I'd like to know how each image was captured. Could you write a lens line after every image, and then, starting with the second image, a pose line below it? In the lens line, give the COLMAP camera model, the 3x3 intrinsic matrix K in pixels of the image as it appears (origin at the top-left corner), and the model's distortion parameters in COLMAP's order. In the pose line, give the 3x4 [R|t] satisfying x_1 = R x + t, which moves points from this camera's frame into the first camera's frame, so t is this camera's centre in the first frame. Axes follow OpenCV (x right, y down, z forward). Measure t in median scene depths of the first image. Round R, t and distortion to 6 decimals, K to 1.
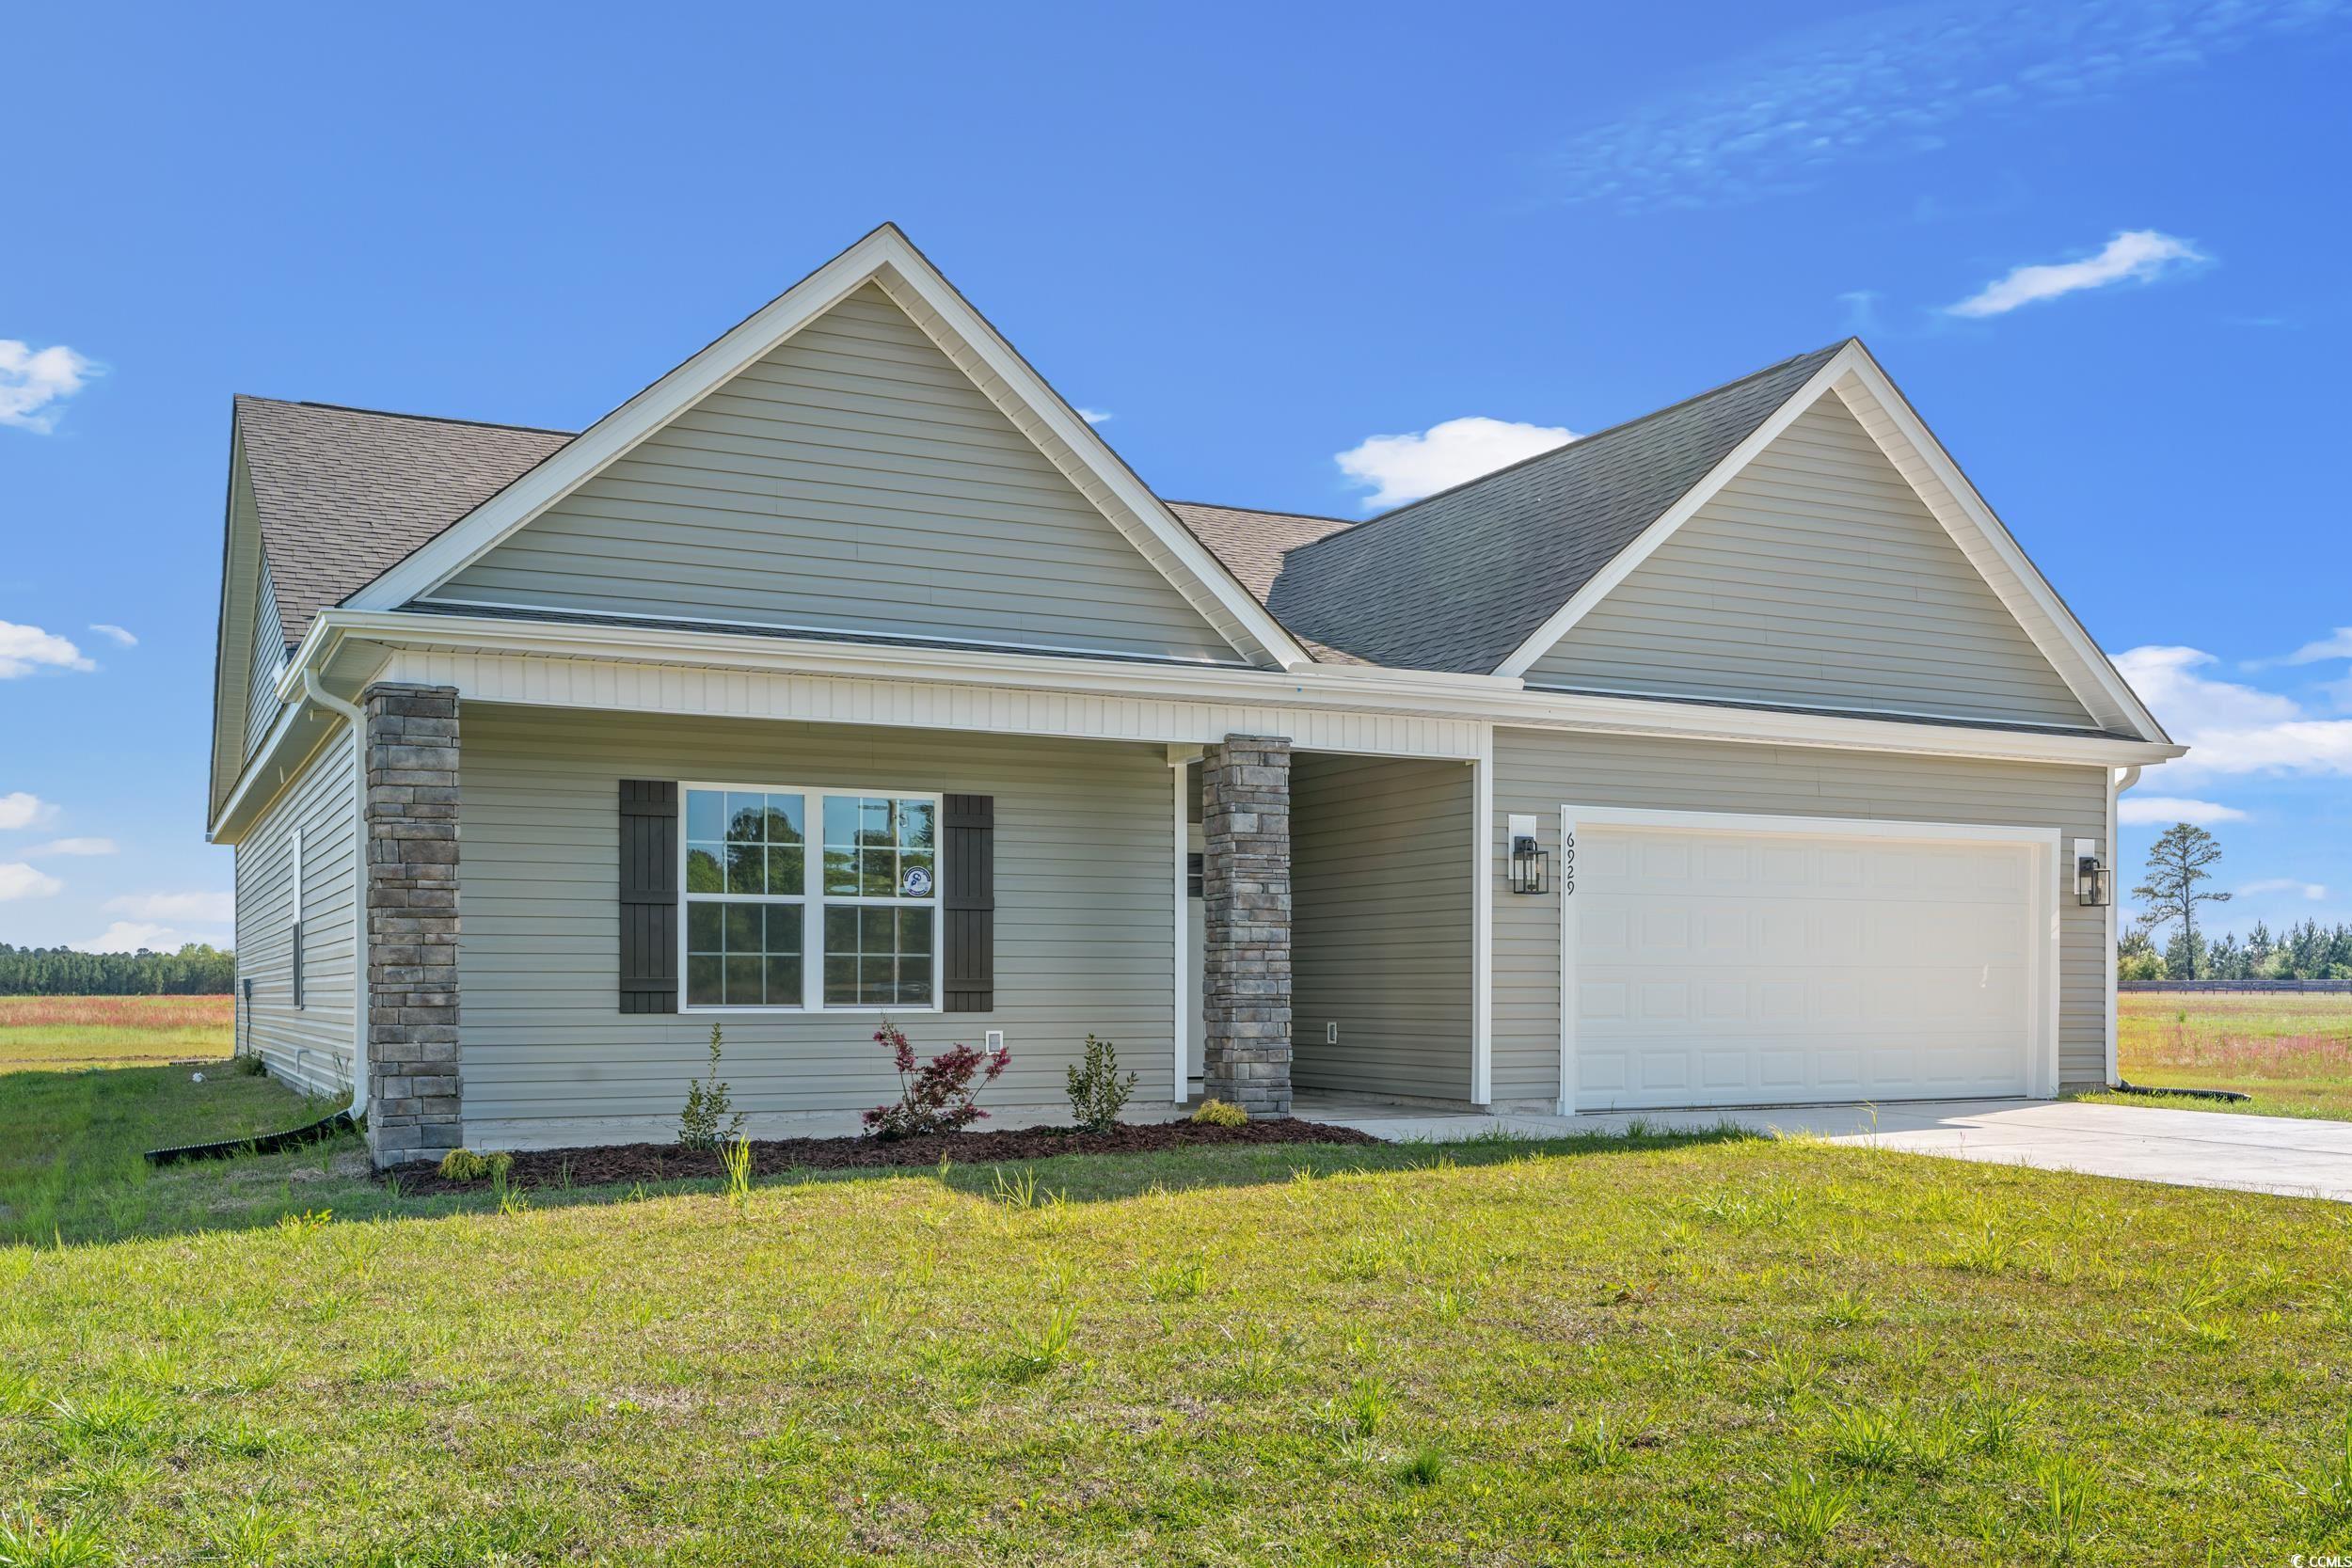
lens RADIAL K [[2144.6, 0, 1188.3], [0, 2144.6, 755.5], [0, 0, 1]] dist [0.001016, 0.000000]
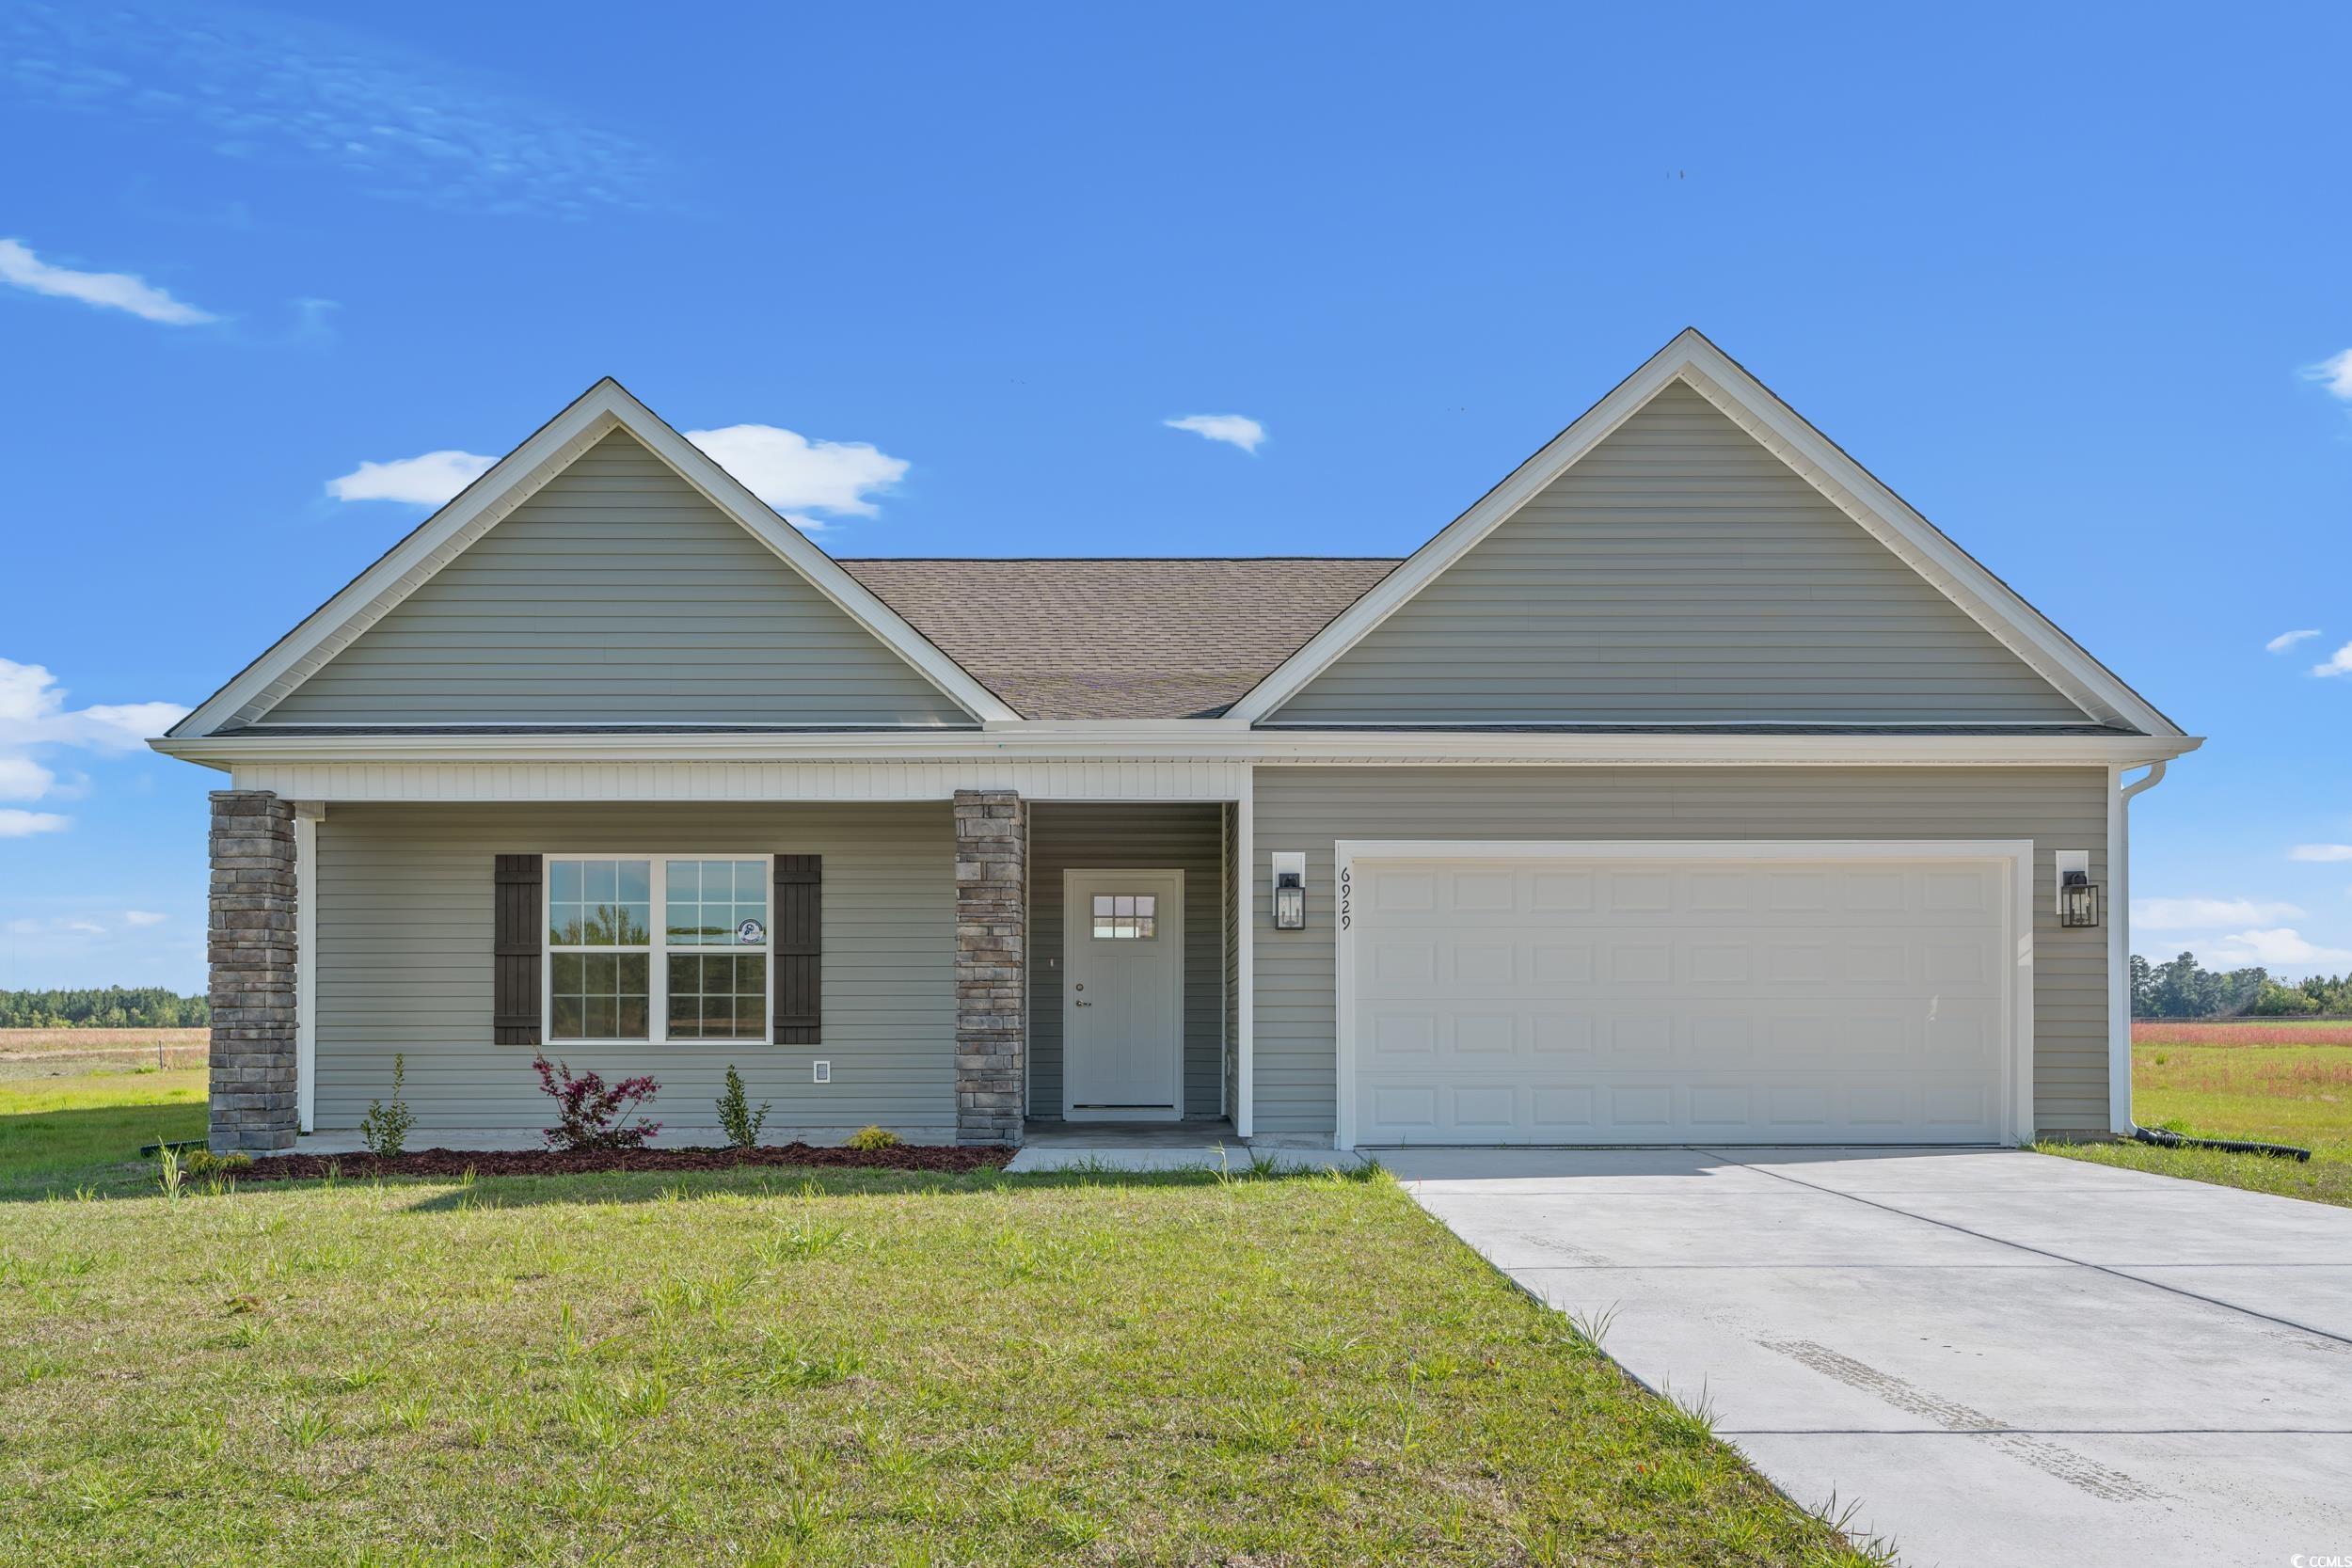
lens RADIAL K [[1941.6, 0, 1175.3], [0, 1941.6, 779.8], [0, 0, 1]] dist [0.000947, -0.001147]
pose [[0.897114, -0.055339, -0.438320, 0.550742], [0.049617, 0.998468, -0.024508, 0.014249], [0.439004, 0.000238, 0.898485, 0.160225]]
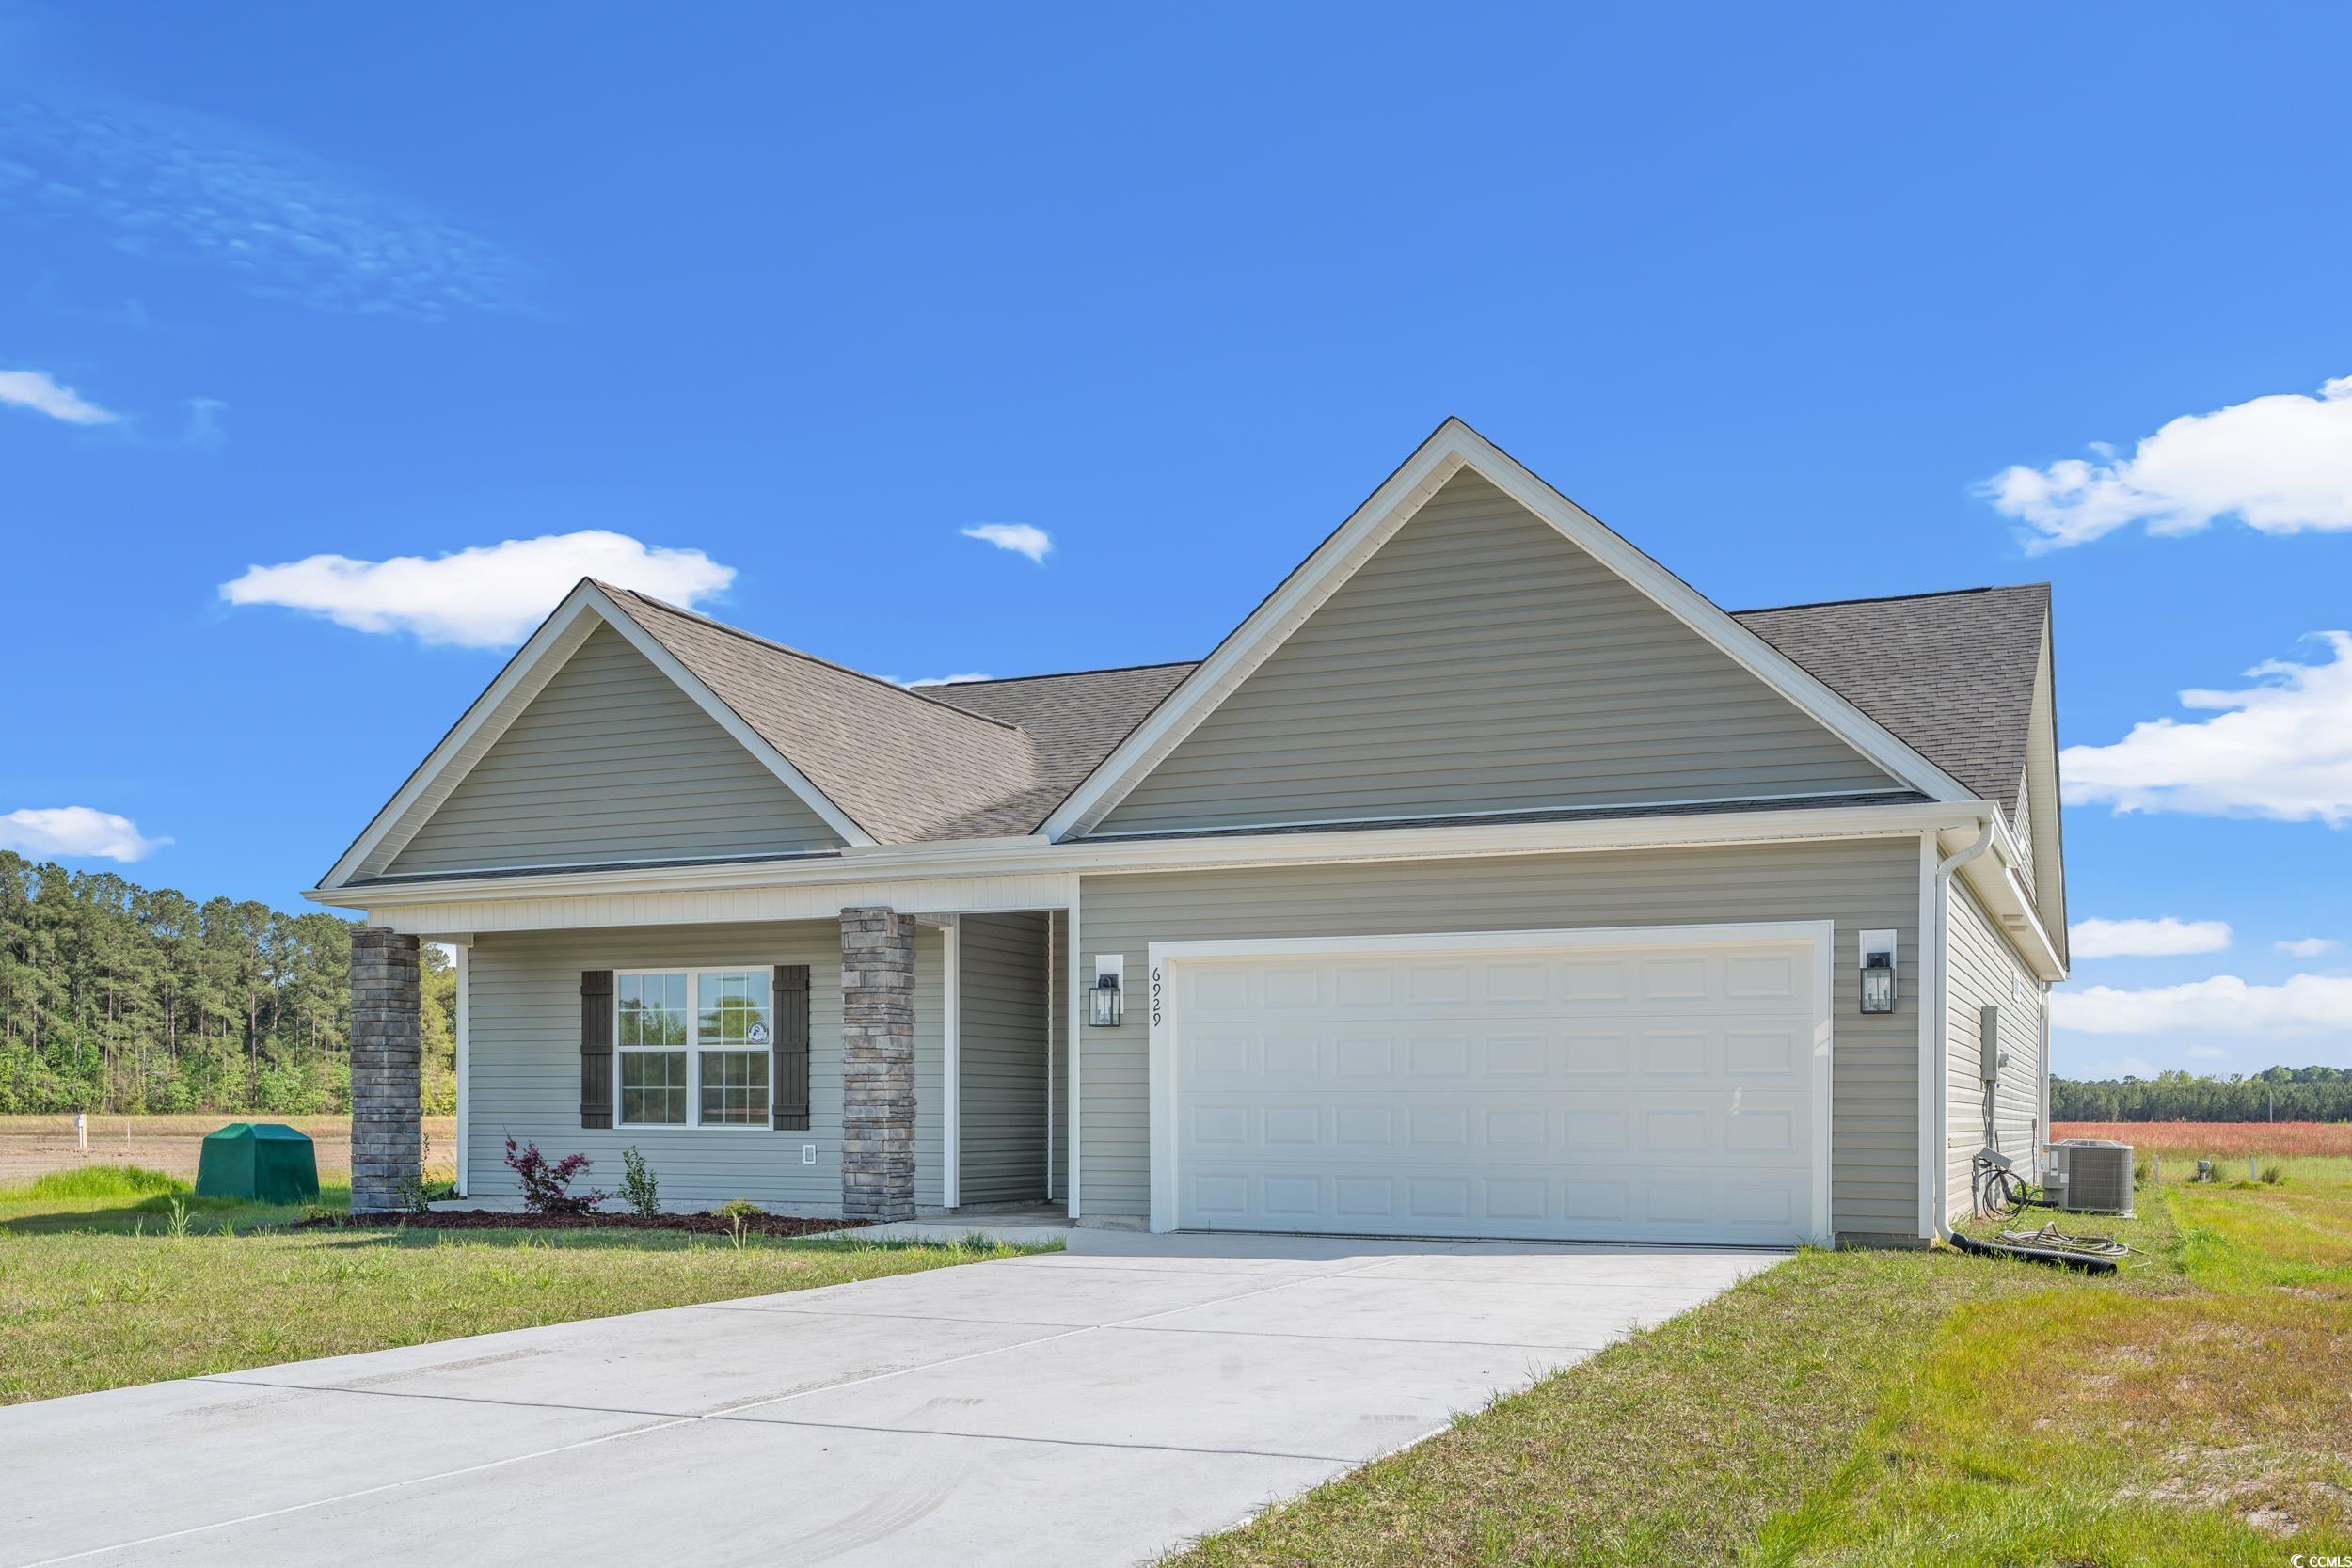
lens RADIAL K [[2144.6, 0, 1183.7], [0, 2144.6, 840.8], [0, 0, 1]] dist [0.001016, 0.000000]
pose [[0.627501, -0.095724, -0.772709, 1.105403], [0.080796, 0.995062, -0.057656, 0.038696], [0.774413, -0.026253, 0.632136, 0.364592]]
